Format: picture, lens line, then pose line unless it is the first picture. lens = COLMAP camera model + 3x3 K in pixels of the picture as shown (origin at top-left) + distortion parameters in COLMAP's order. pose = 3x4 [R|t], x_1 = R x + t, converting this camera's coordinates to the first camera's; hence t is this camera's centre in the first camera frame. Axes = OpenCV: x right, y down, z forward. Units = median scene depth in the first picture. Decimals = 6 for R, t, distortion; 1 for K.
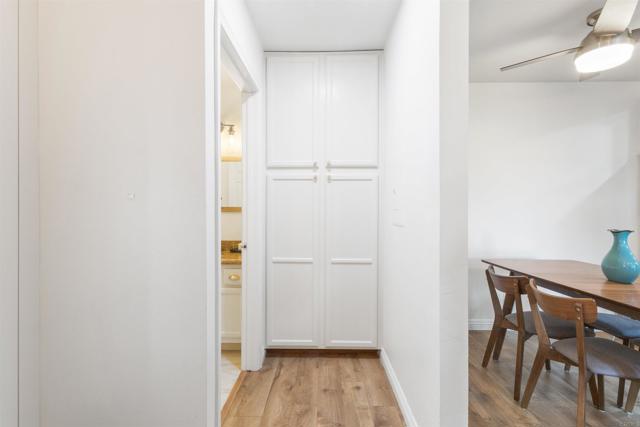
lens RADIAL K [[297.5, 0, 320.1], [0, 297.5, 212.4], [0, 0, 1]] dist [0.000578, -0.000204]
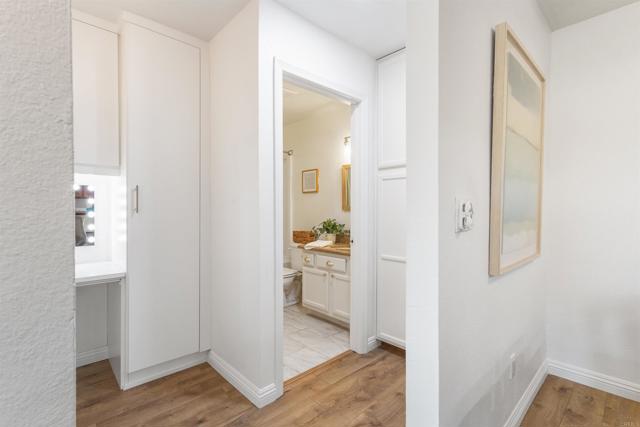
lens RADIAL K [[297.5, 0, 320.8], [0, 297.5, 212.2], [0, 0, 1]] dist [0.000578, -0.000204]
pose [[0.694463, 0.008018, -0.719484, 0.481470], [-0.012146, 0.999926, -0.000580, 0.007894], [0.719426, 0.009142, 0.694509, 0.123434]]
